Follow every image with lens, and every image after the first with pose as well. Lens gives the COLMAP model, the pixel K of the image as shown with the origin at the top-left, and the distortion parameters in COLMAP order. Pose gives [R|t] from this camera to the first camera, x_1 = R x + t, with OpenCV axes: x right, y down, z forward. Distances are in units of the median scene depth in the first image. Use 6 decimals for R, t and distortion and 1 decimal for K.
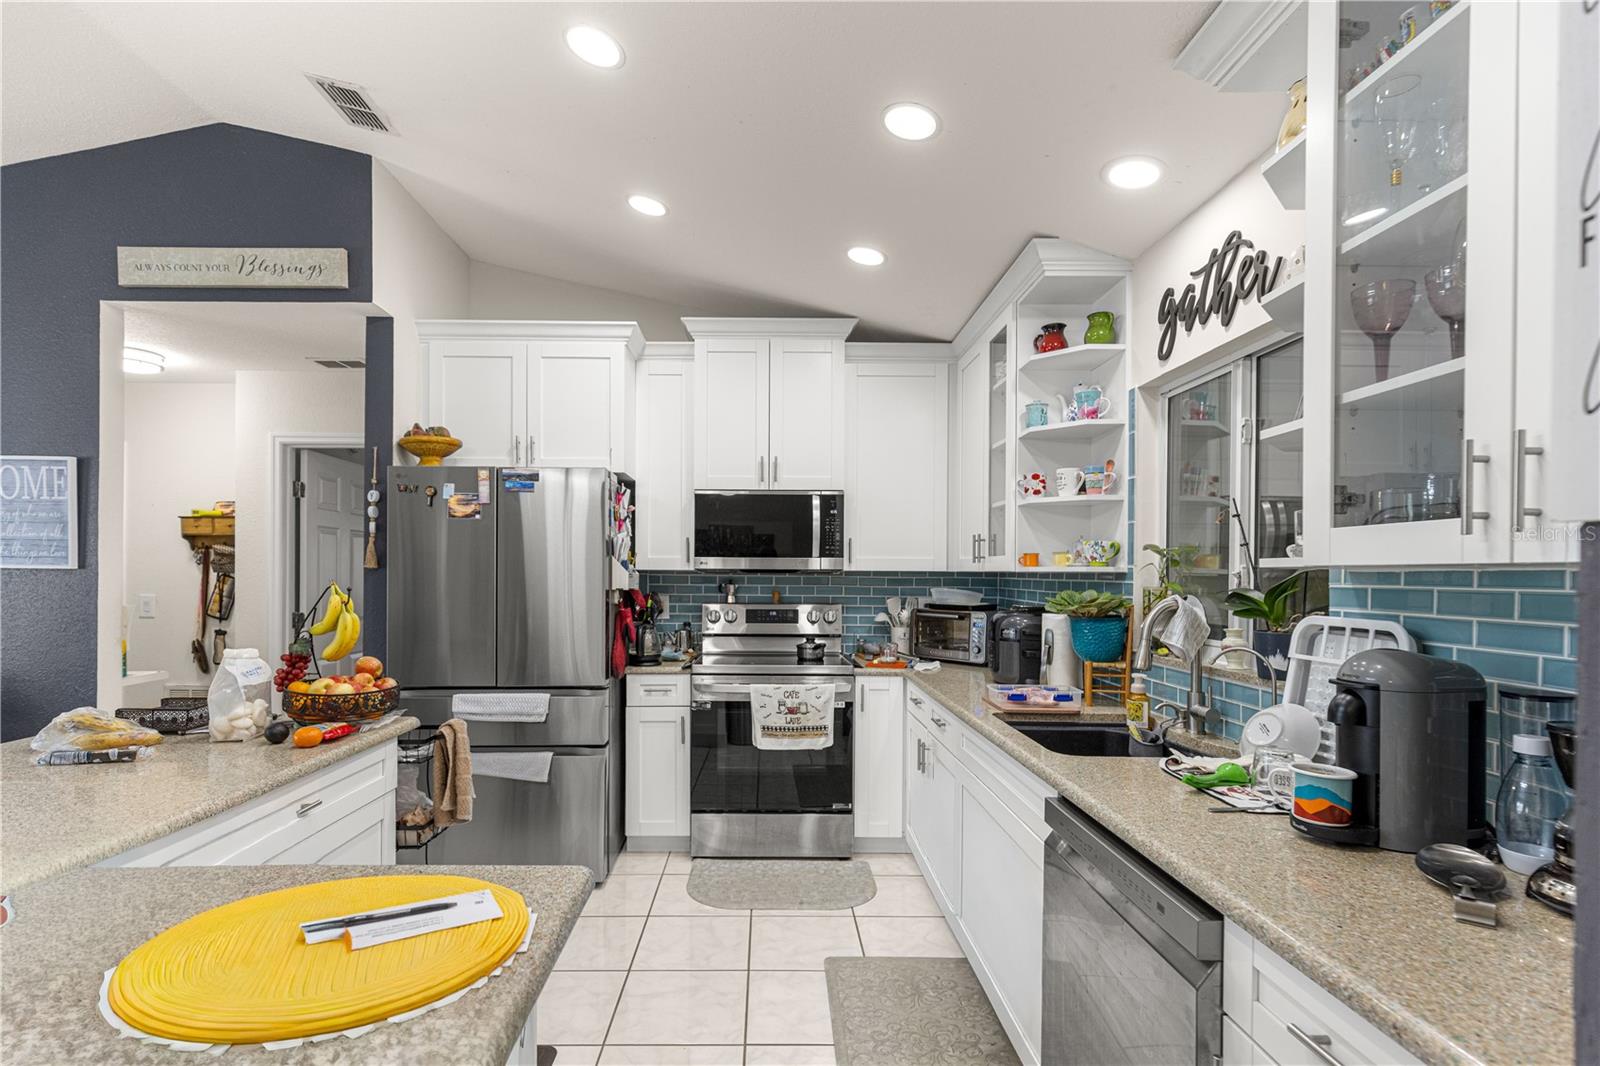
lens RADIAL K [[752.5, 0, 771.5], [0, 752.5, 577.1], [0, 0, 1]] dist [0.004997, -0.000451]
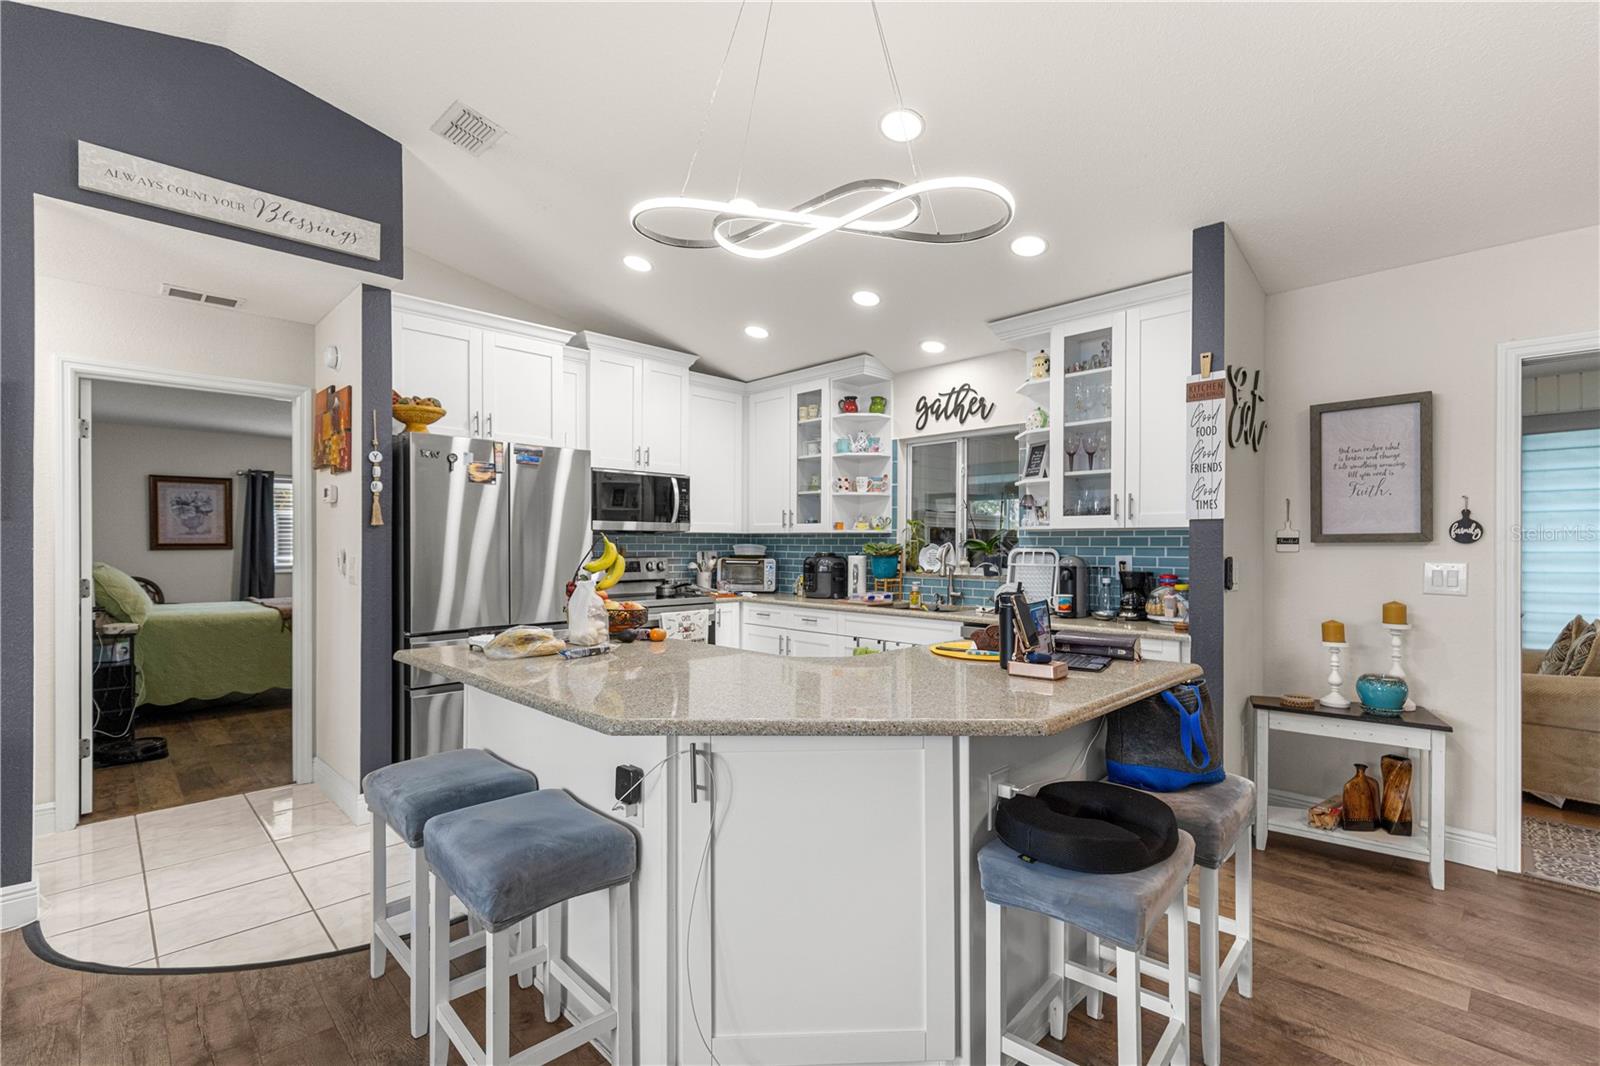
lens RADIAL K [[714.0, 0, 803.5], [0, 714.0, 547.5], [0, 0, 1]] dist [0.002718, 0.000802]
pose [[0.716684, -0.006258, 0.697370, -0.755681], [0.004747, 0.999980, 0.004095, 0.017255], [-0.697382, 0.000376, 0.716699, -0.125969]]
